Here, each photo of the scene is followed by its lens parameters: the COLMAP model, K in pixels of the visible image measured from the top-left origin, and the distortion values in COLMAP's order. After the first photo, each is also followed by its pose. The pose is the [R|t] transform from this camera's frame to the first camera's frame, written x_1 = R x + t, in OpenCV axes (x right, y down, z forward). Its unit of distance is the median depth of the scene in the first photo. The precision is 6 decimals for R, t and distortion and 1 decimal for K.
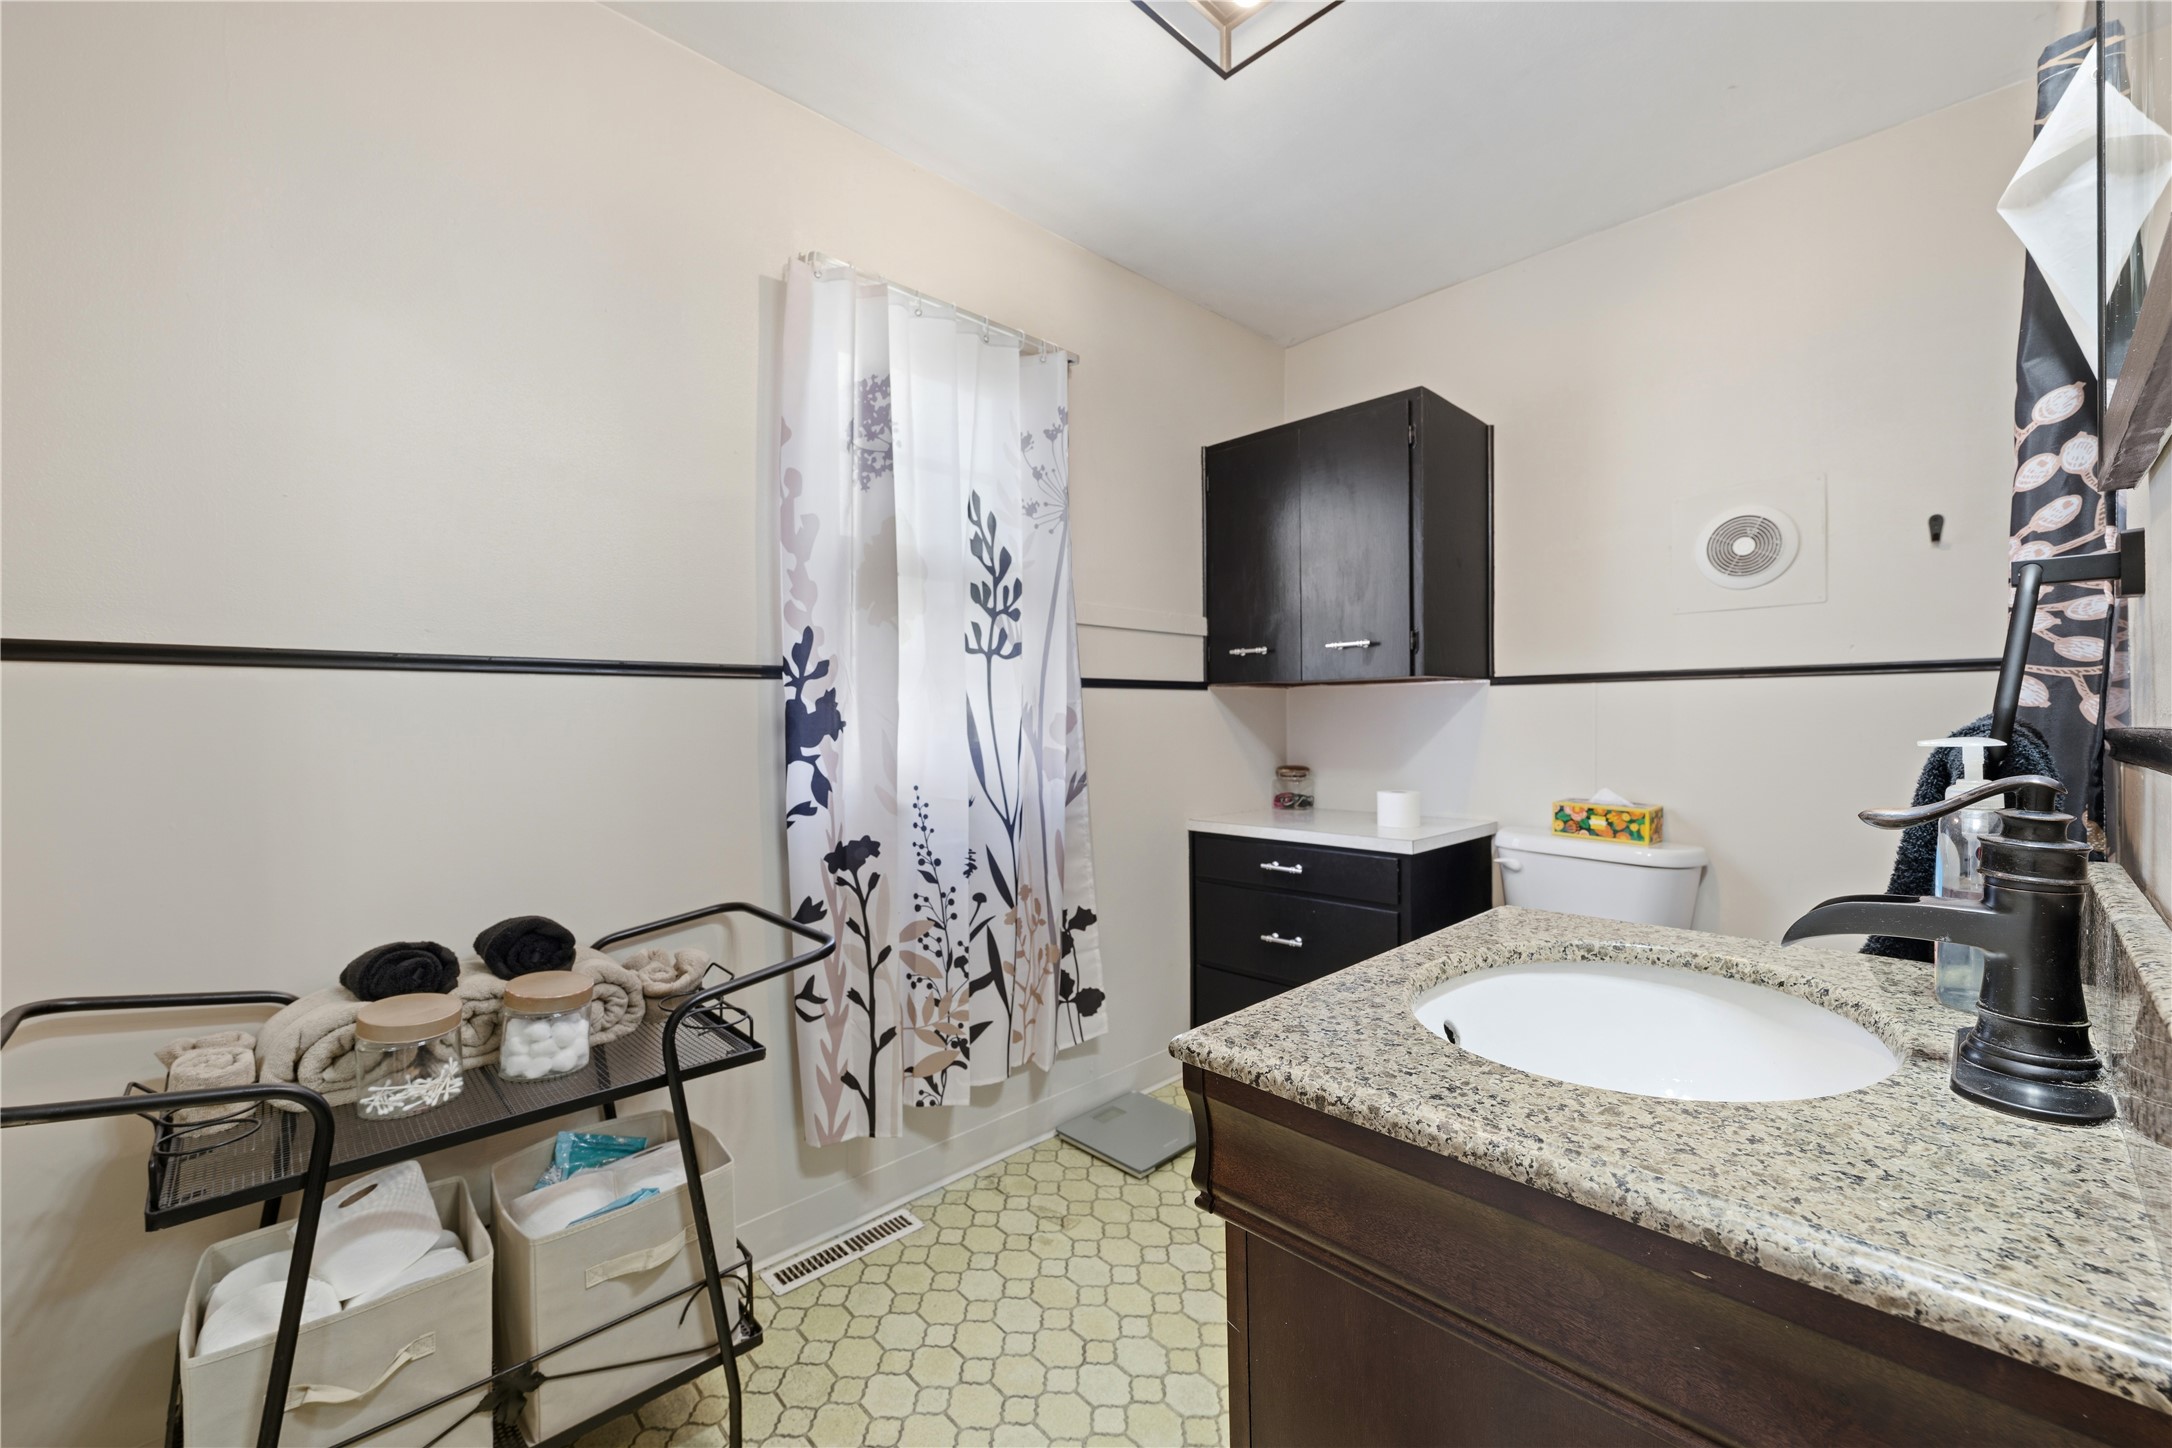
lens RADIAL K [[868.6, 0, 1081.5], [0, 868.6, 723.6], [0, 0, 1]] dist [-0.000745, -0.000012]
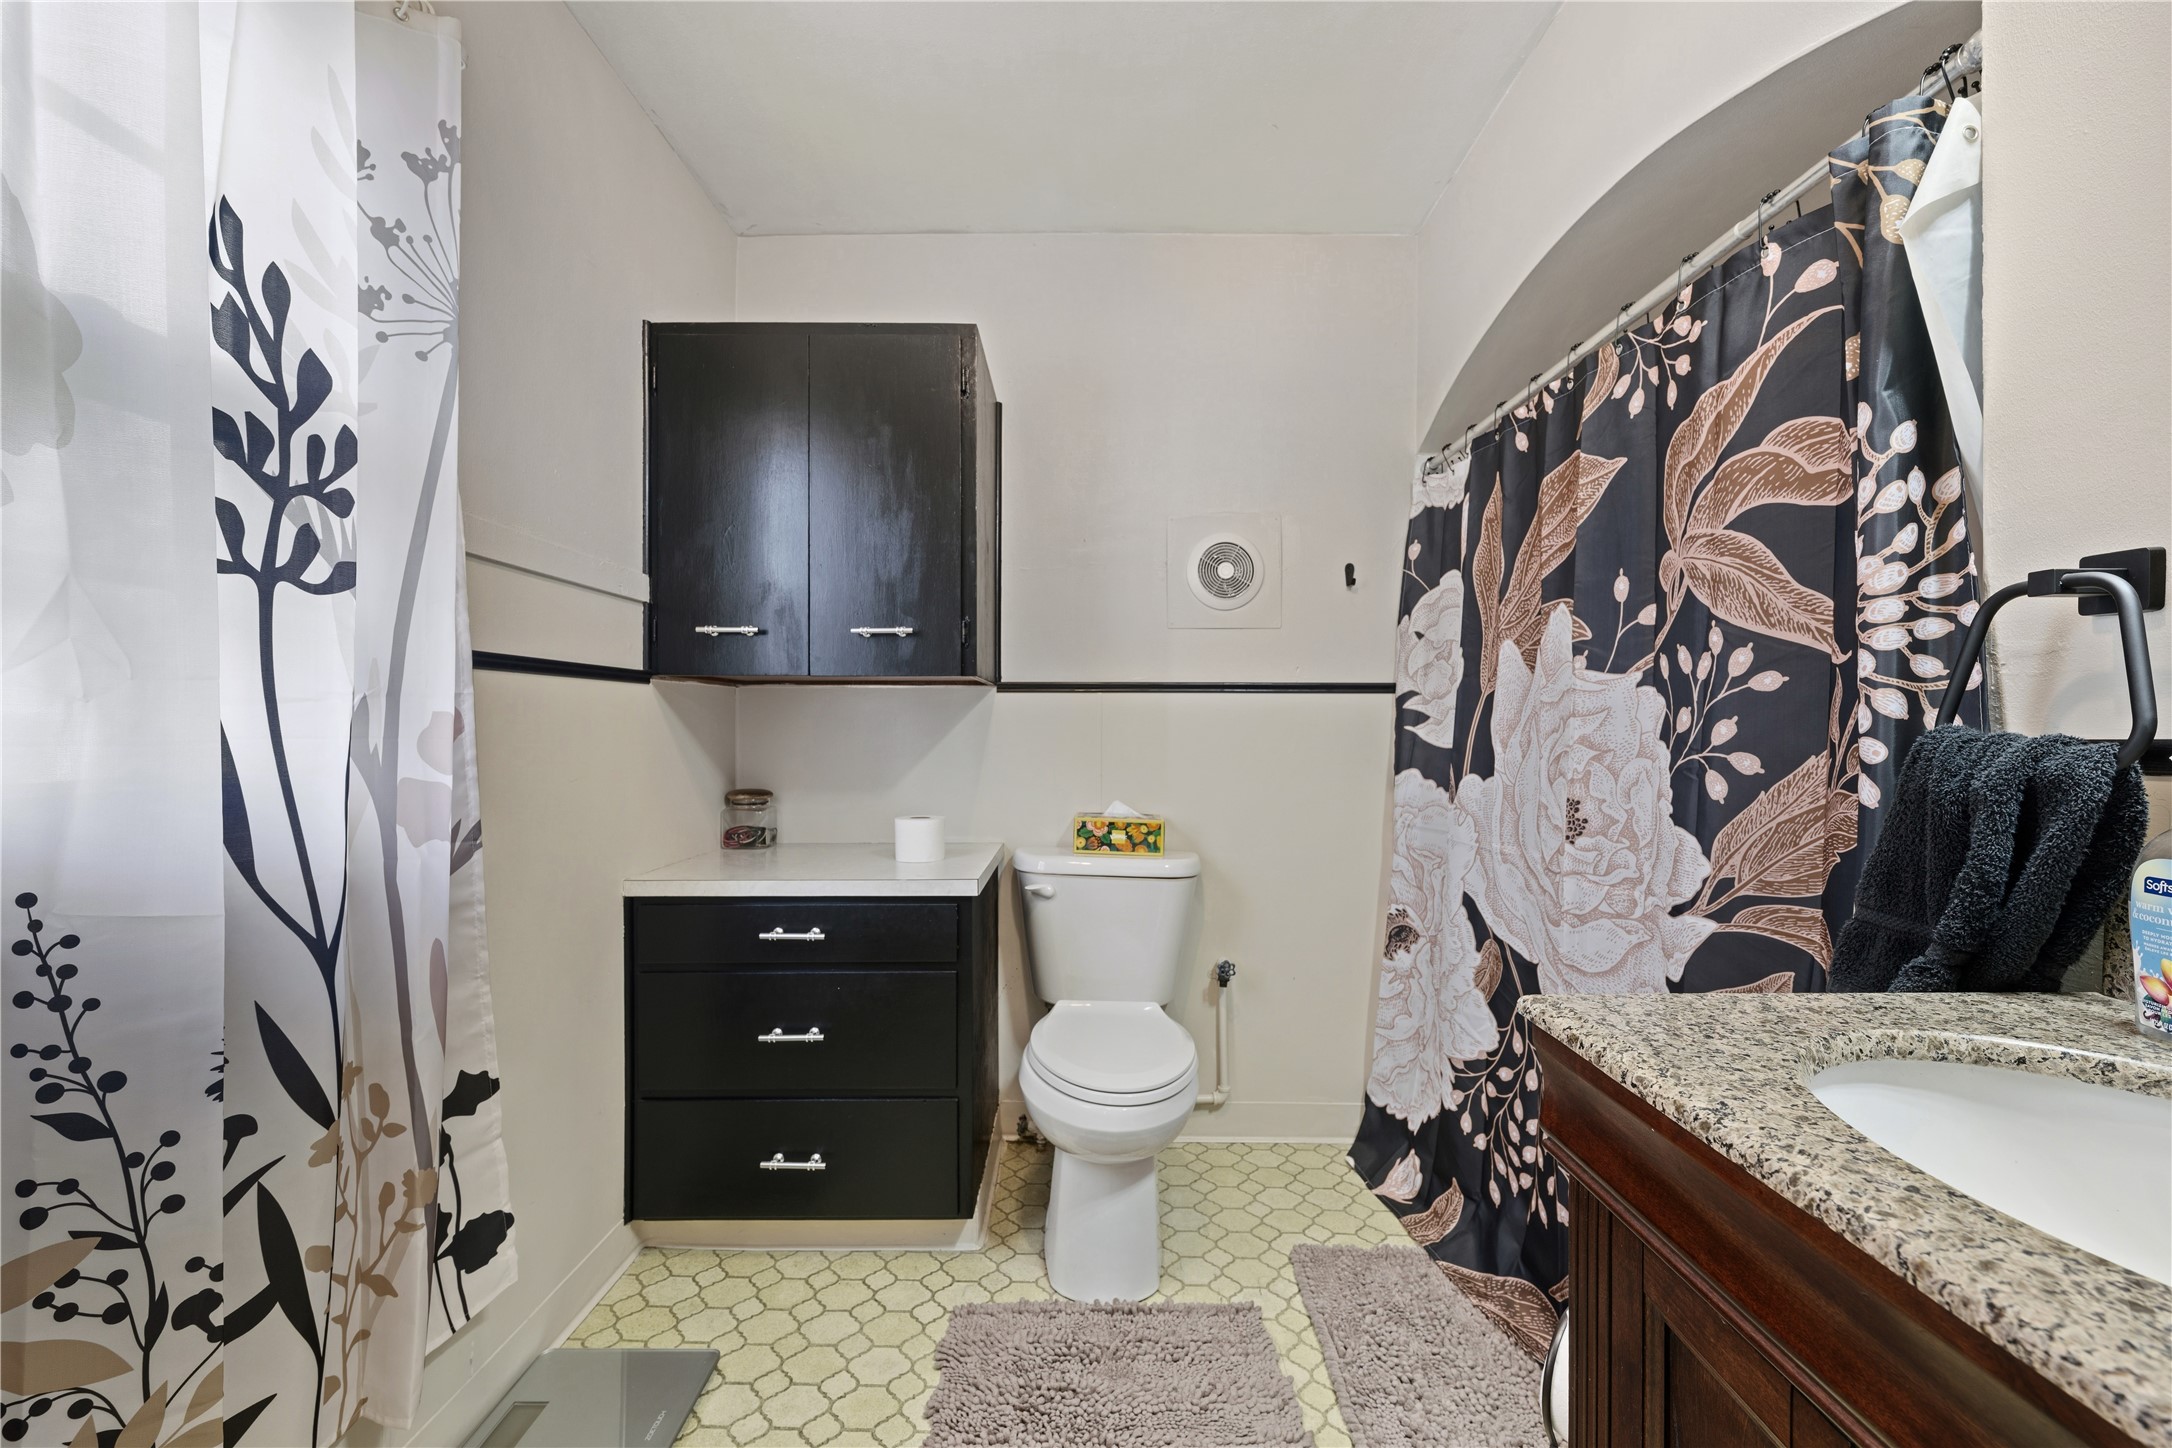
lens RADIAL K [[868.6, 0, 1087.6], [0, 868.6, 728.7], [0, 0, 1]] dist [-0.000745, -0.000012]
pose [[0.697043, 0.006711, 0.716998, -0.129166], [-0.002269, 0.999972, -0.007154, 0.000811], [-0.717026, 0.003360, 0.697039, 0.373156]]
